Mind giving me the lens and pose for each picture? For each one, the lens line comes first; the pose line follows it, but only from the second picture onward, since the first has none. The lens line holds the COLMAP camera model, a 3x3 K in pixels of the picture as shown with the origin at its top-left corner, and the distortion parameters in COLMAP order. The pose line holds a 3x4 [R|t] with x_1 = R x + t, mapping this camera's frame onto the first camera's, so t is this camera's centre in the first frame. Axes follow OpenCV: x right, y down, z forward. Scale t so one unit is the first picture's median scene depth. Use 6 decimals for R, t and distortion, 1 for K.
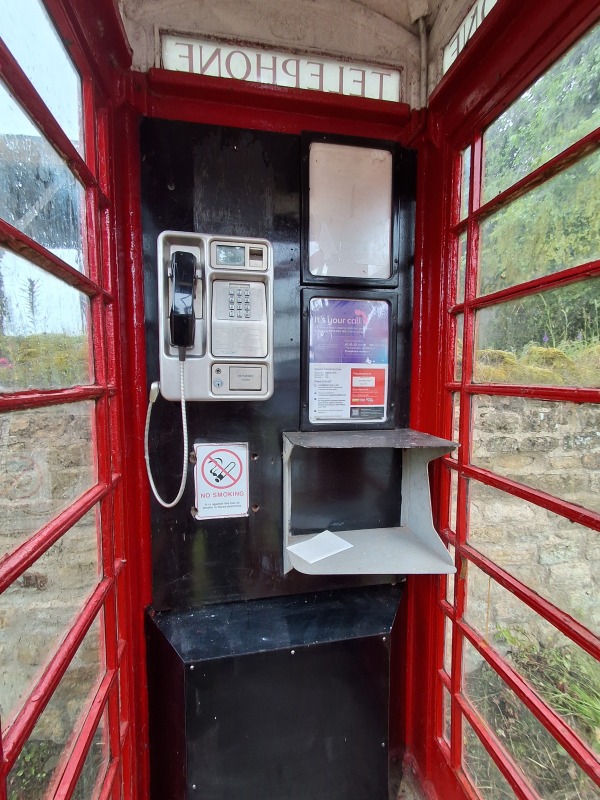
lens RADIAL K [[365.7, 0, 299.5], [0, 365.7, 404.6], [0, 0, 1]] dist [0.003161, 0.000427]
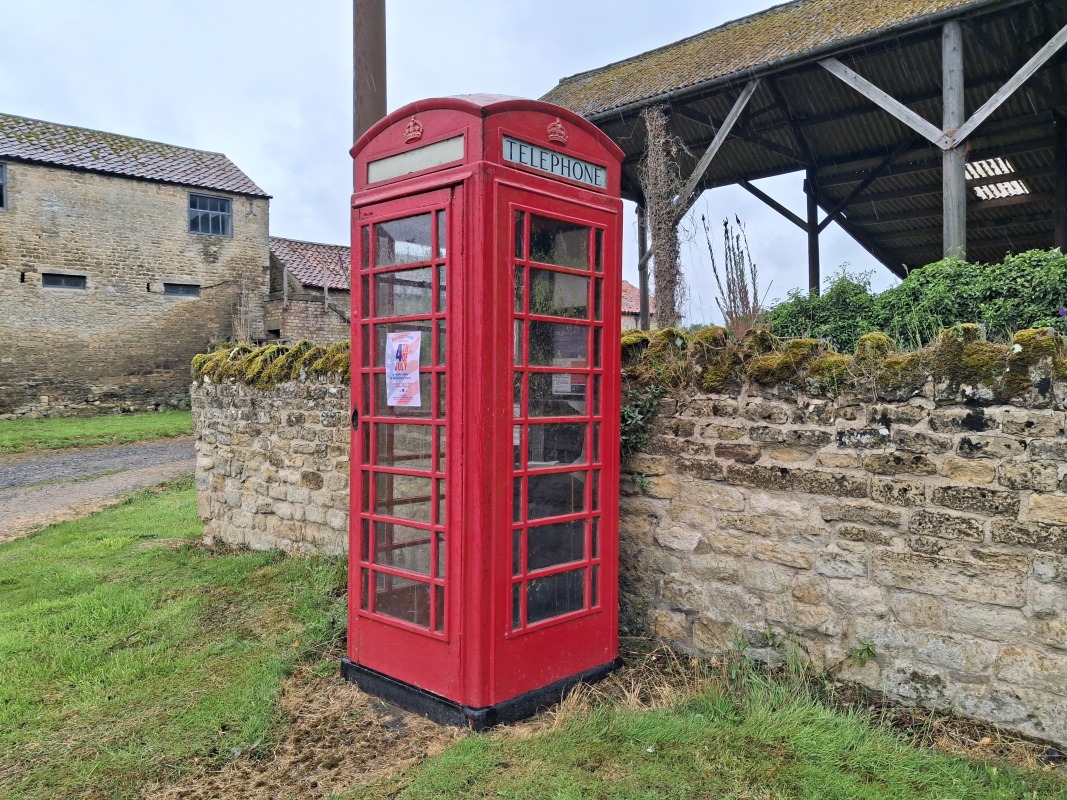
lens RADIAL K [[833.9, 0, 550.7], [0, 833.9, 403.0], [0, 0, 1]] dist [0.005579, -0.026260]
pose [[0.582894, 0.023144, -0.812219, 1.966468], [-0.069768, 0.997328, -0.021651, 0.109569], [0.809548, 0.069287, 0.582951, -0.775916]]
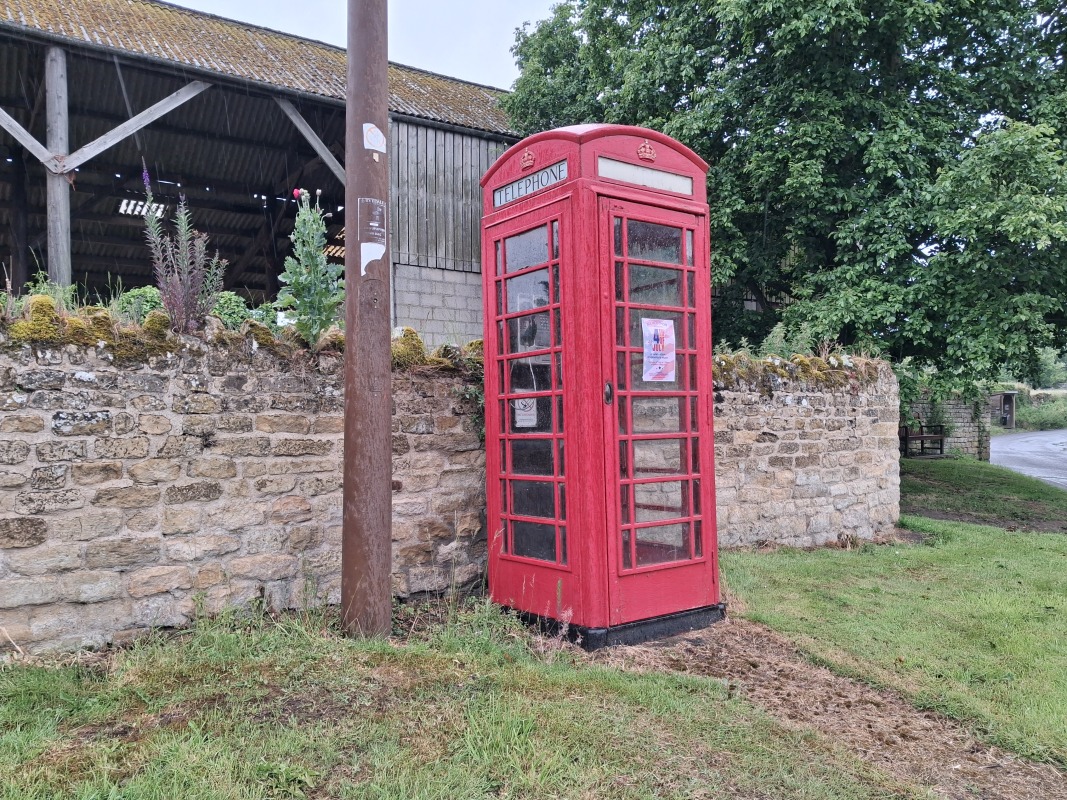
lens RADIAL K [[833.9, 0, 536.2], [0, 833.9, 409.7], [0, 0, 1]] dist [0.005579, -0.026260]
pose [[0.898322, -0.006026, 0.439296, -1.326510], [0.049814, 0.994855, -0.088218, 0.380112], [-0.436504, 0.101131, 0.894000, -1.895681]]
